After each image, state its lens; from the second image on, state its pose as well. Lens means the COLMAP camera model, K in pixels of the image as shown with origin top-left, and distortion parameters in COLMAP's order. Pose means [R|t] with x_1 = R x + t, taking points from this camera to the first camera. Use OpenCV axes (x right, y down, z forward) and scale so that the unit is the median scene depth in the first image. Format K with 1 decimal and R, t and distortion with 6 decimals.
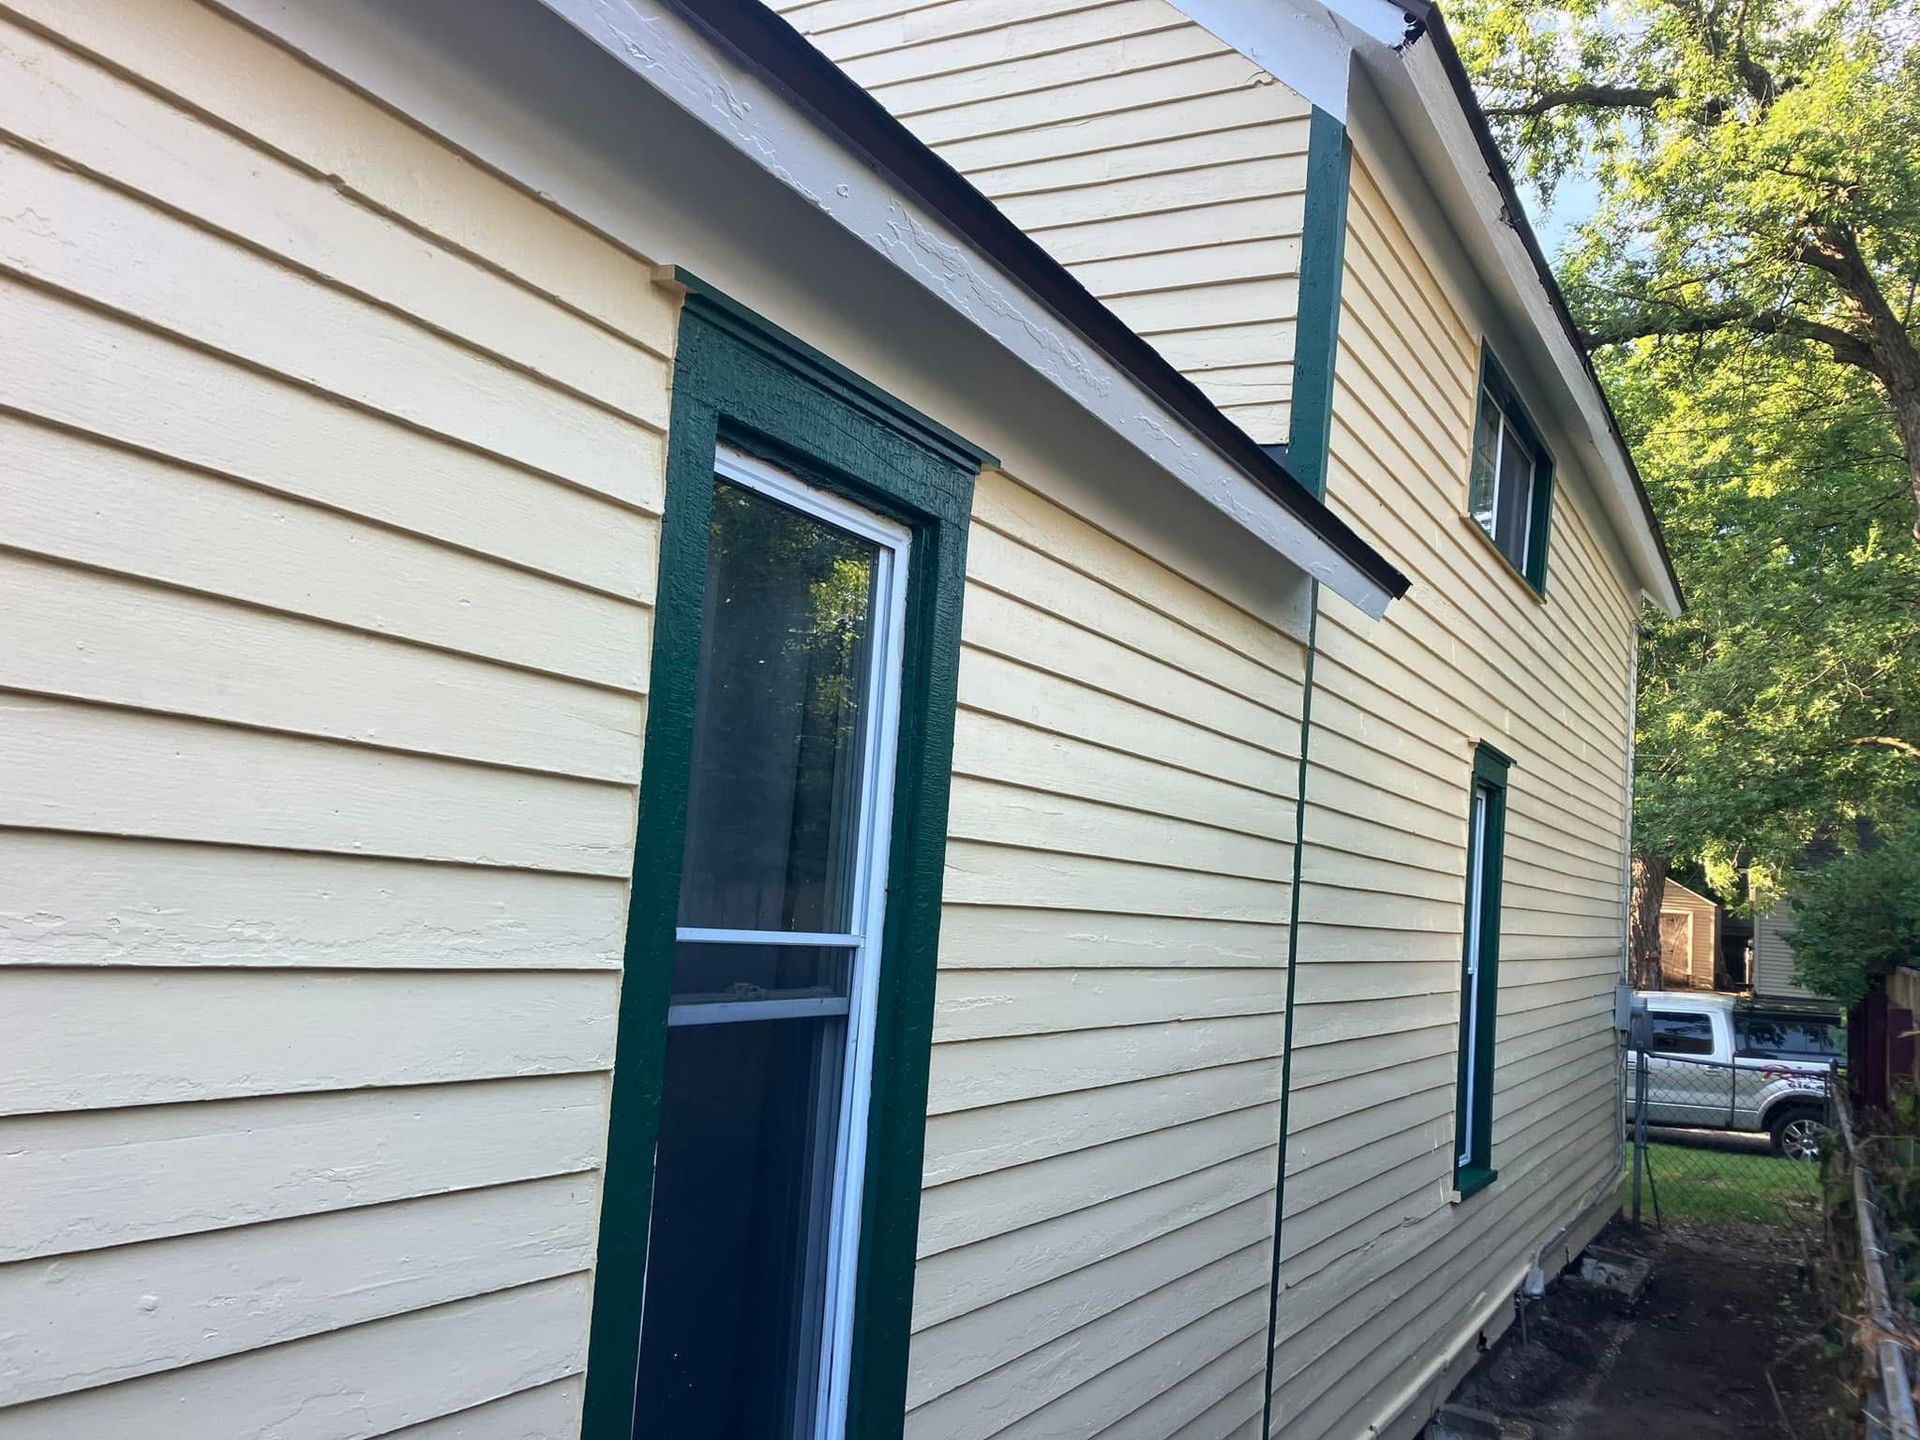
lens RADIAL K [[1577.6, 0, 960.0], [0, 1577.6, 720.0], [0, 0, 1]] dist [0.064549, -0.019827]
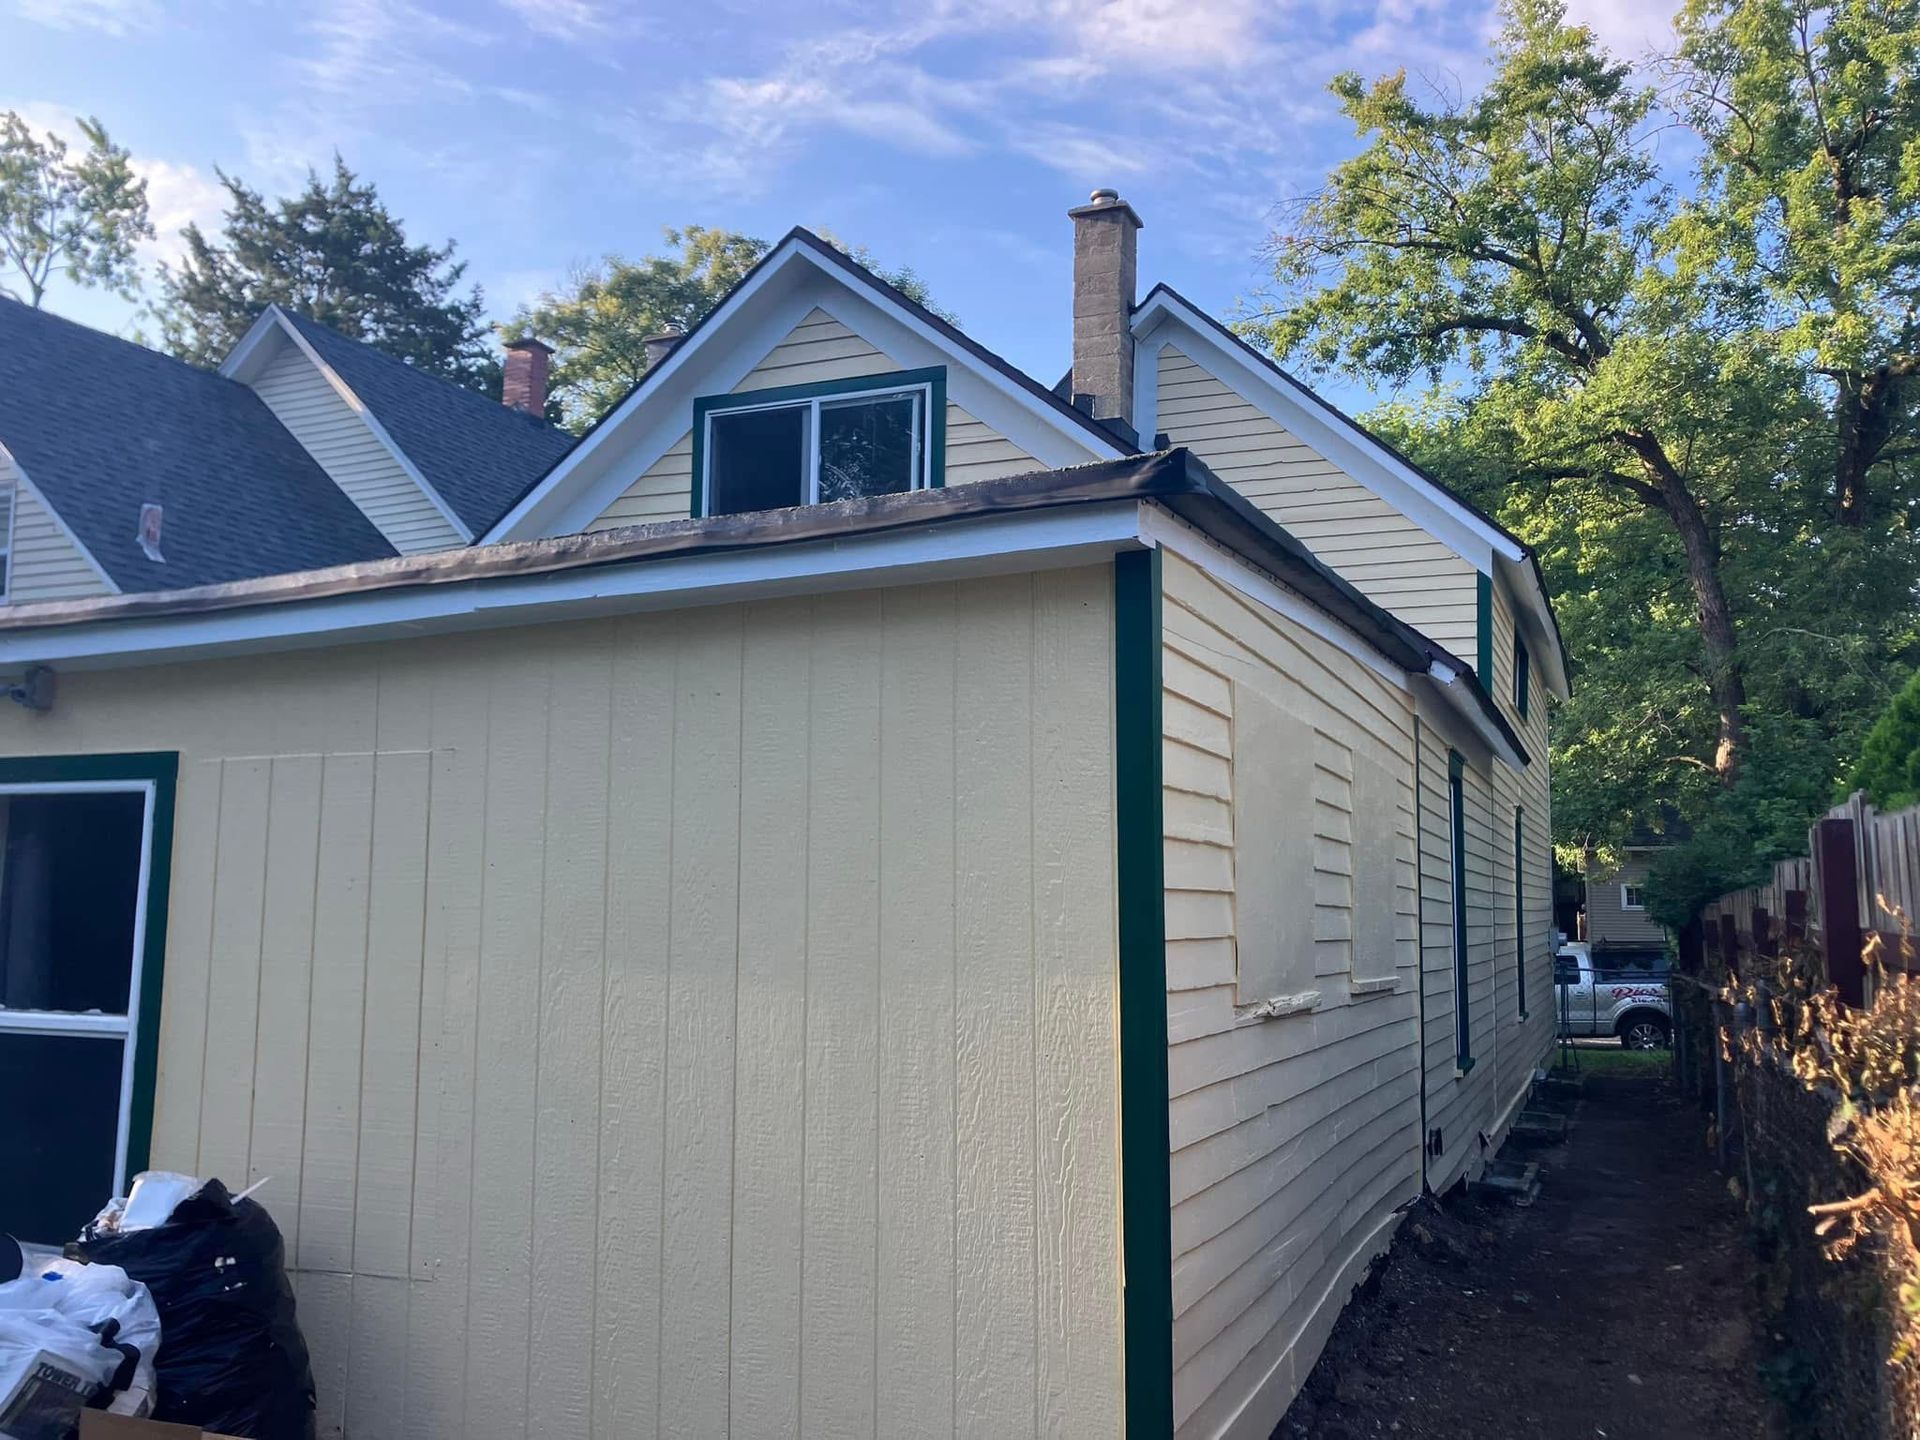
lens RADIAL K [[1575.8, 0, 960.0], [0, 1575.8, 720.0], [0, 0, 1]] dist [0.026944, -0.003325]
pose [[0.993764, -0.046977, 0.101129, -0.230016], [0.047815, 0.998839, -0.005874, -0.045894], [-0.100735, 0.010673, 0.994856, -0.378070]]
